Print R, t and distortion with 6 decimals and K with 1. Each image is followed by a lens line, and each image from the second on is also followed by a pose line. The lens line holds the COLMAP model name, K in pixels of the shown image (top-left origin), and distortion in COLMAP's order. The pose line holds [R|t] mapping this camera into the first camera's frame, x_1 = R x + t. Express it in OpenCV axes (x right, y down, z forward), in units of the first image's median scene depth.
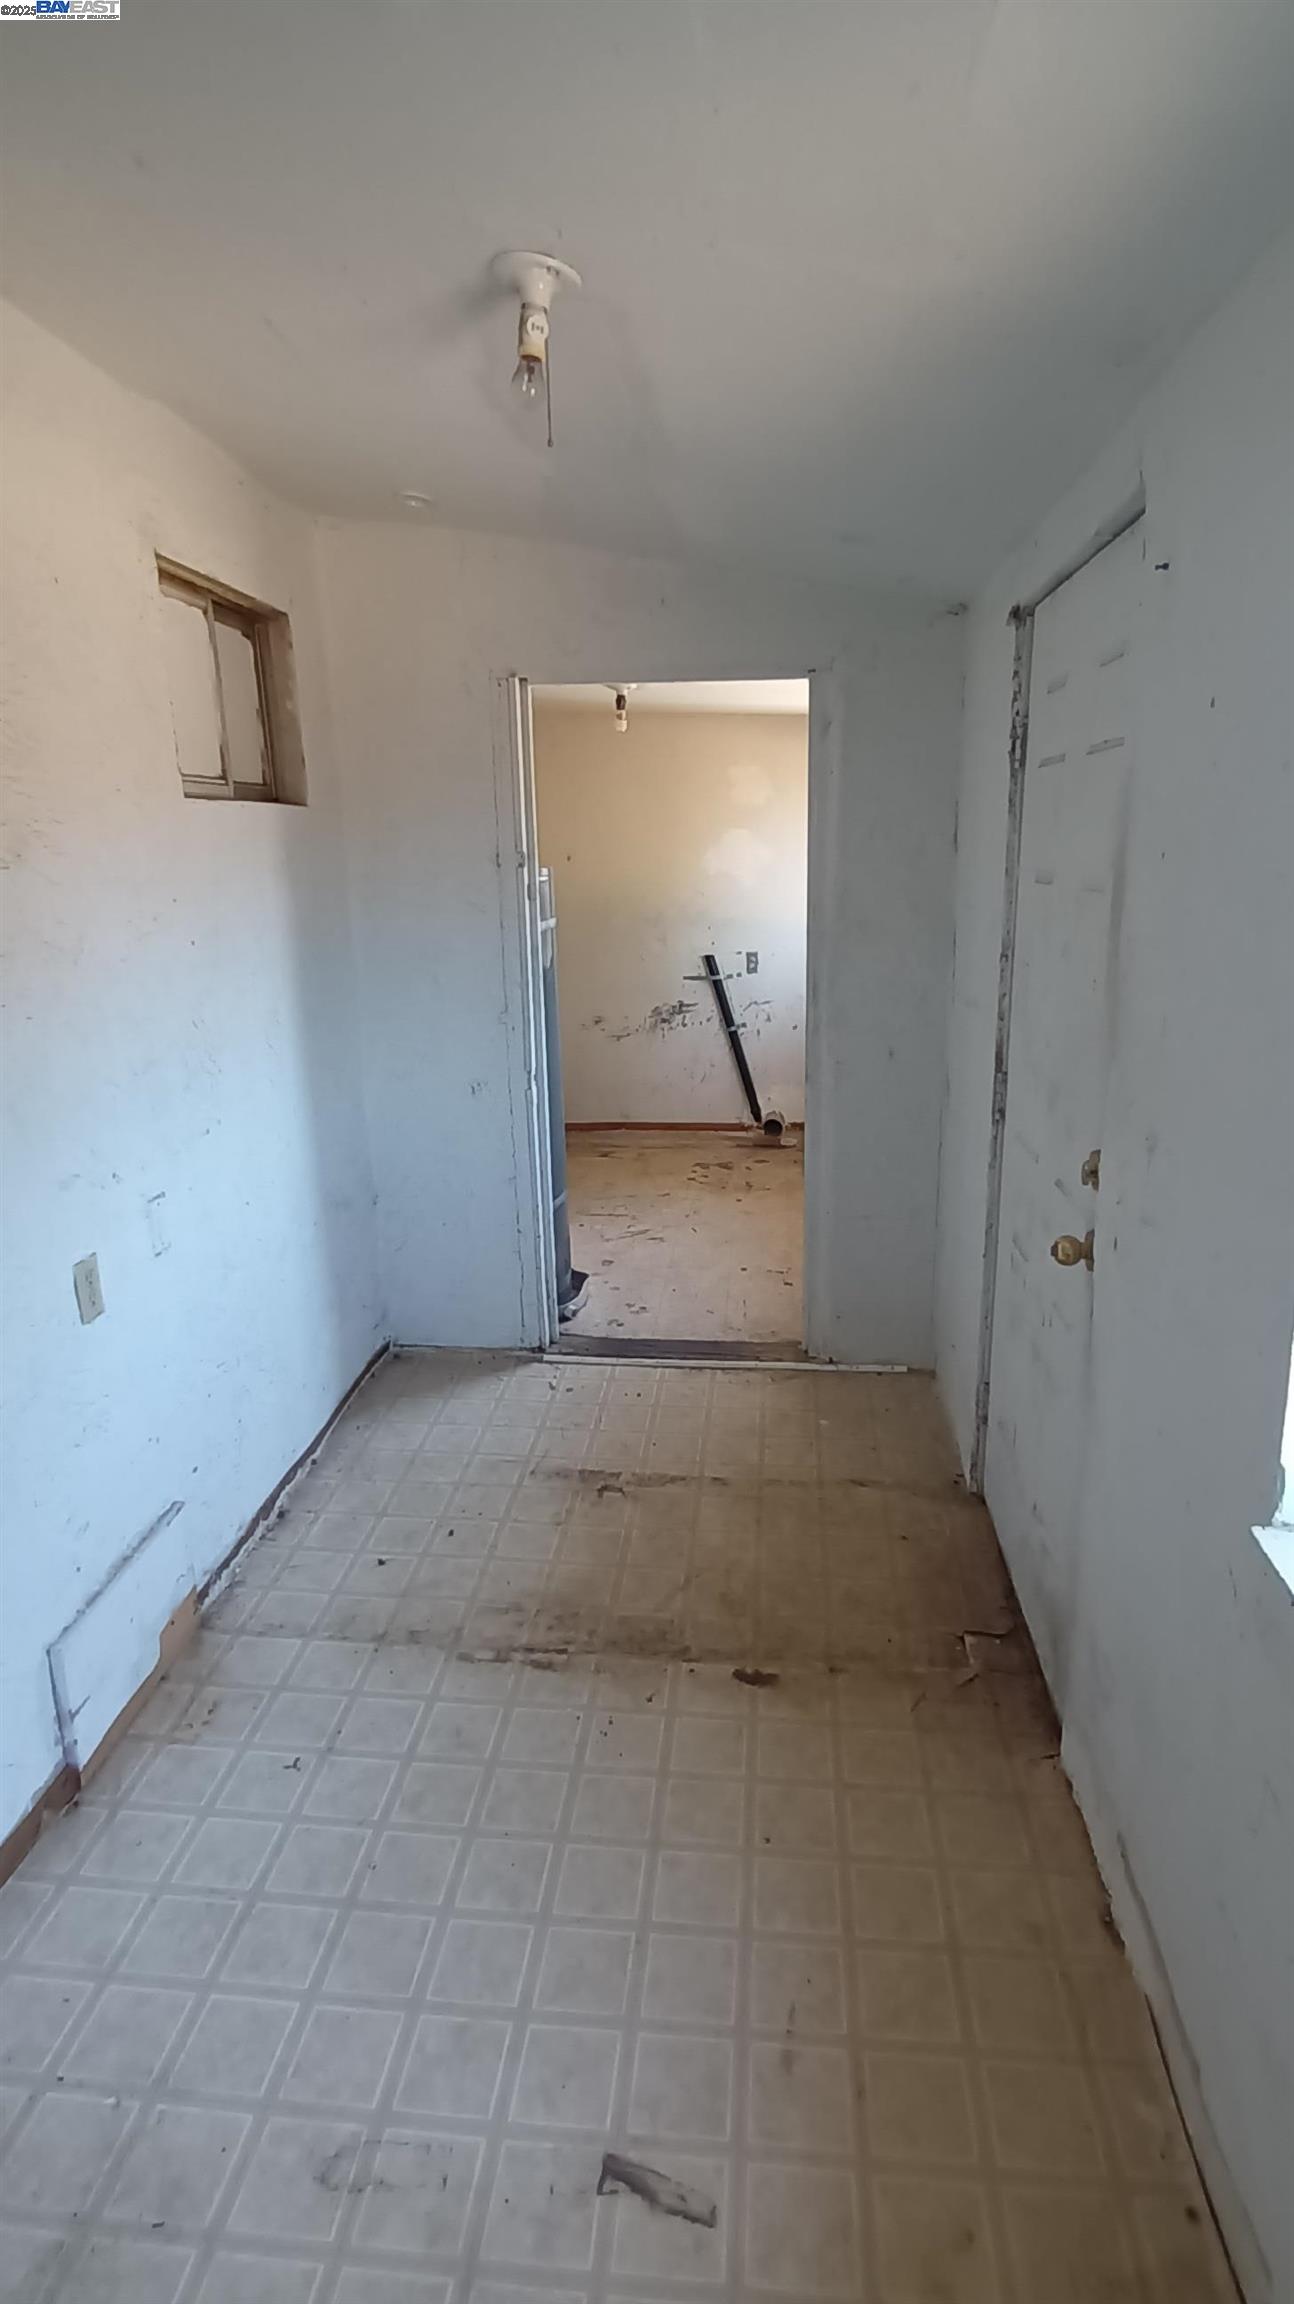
lens RADIAL K [[1172.6, 0, 665.6], [0, 1172.6, 1150.3], [0, 0, 1]] dist [-0.002113, -0.000031]
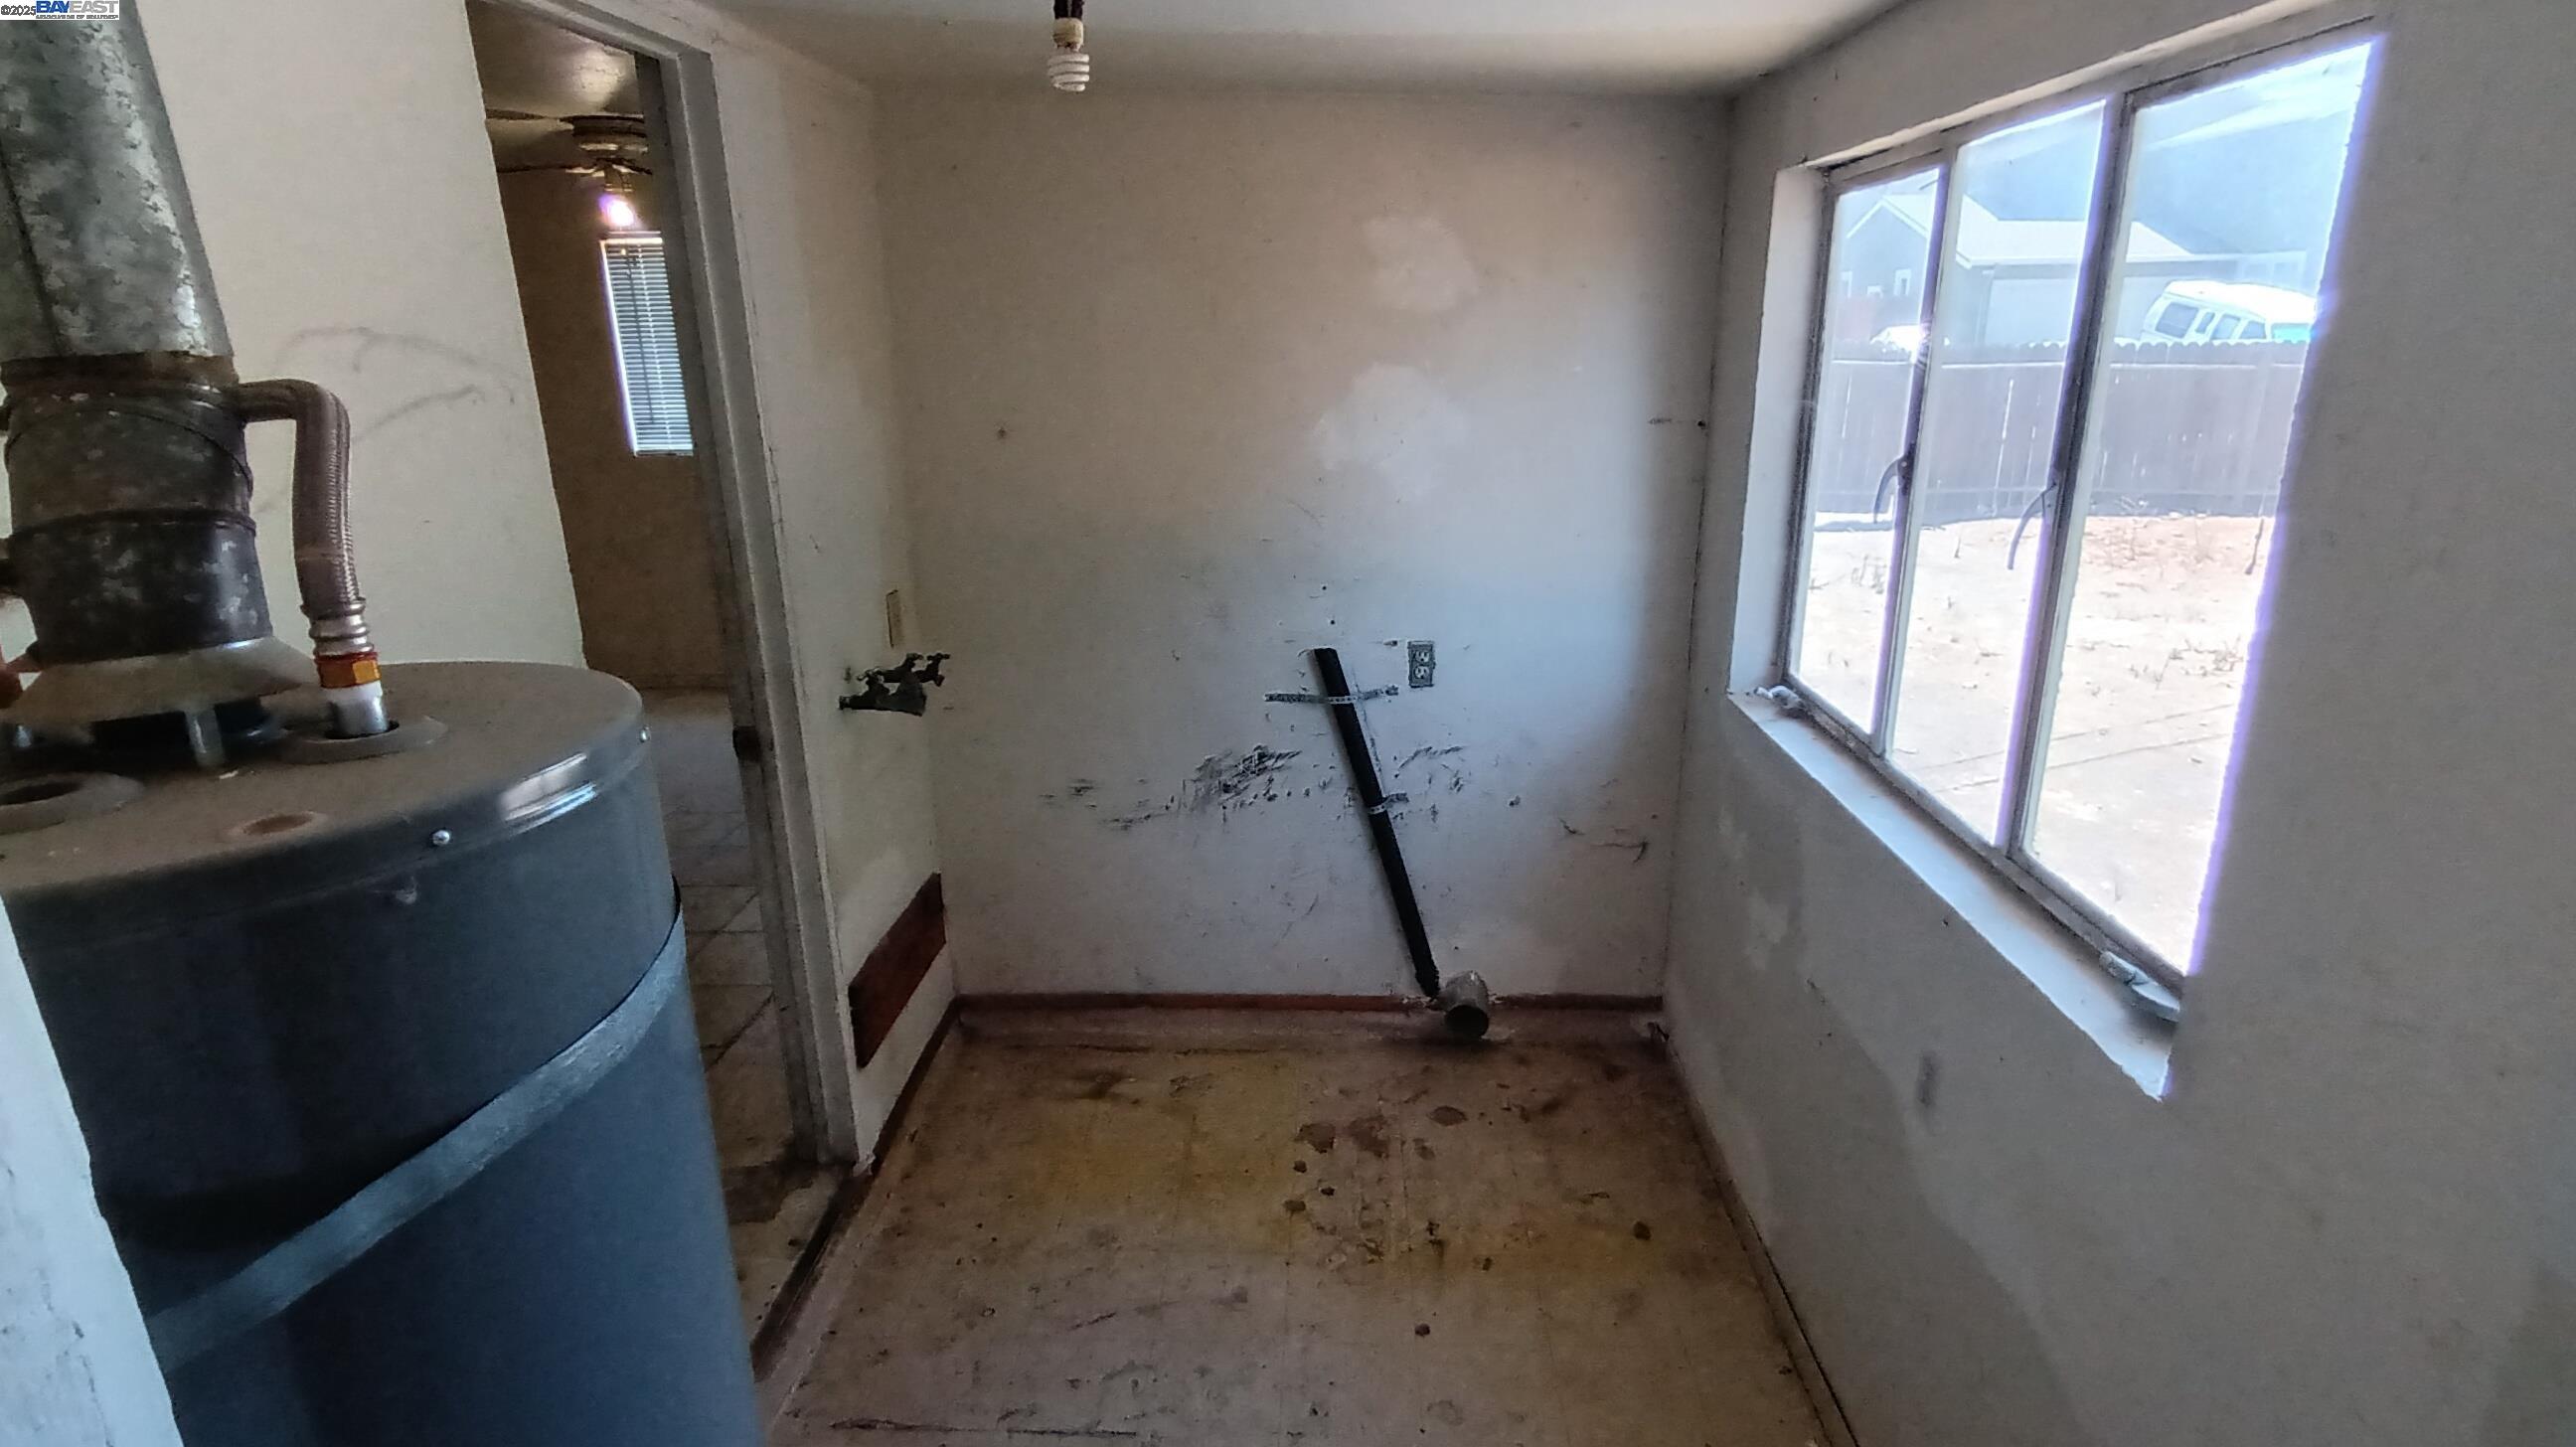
lens RADIAL K [[1311.1, 0, 1266.4], [0, 1311.1, 727.2], [0, 0, 1]] dist [-0.002113, -0.000031]
pose [[0.999512, -0.015623, 0.027040, 0.001059], [0.014502, 0.999047, 0.041162, -0.156755], [-0.027657, -0.040749, 0.998787, 0.499019]]
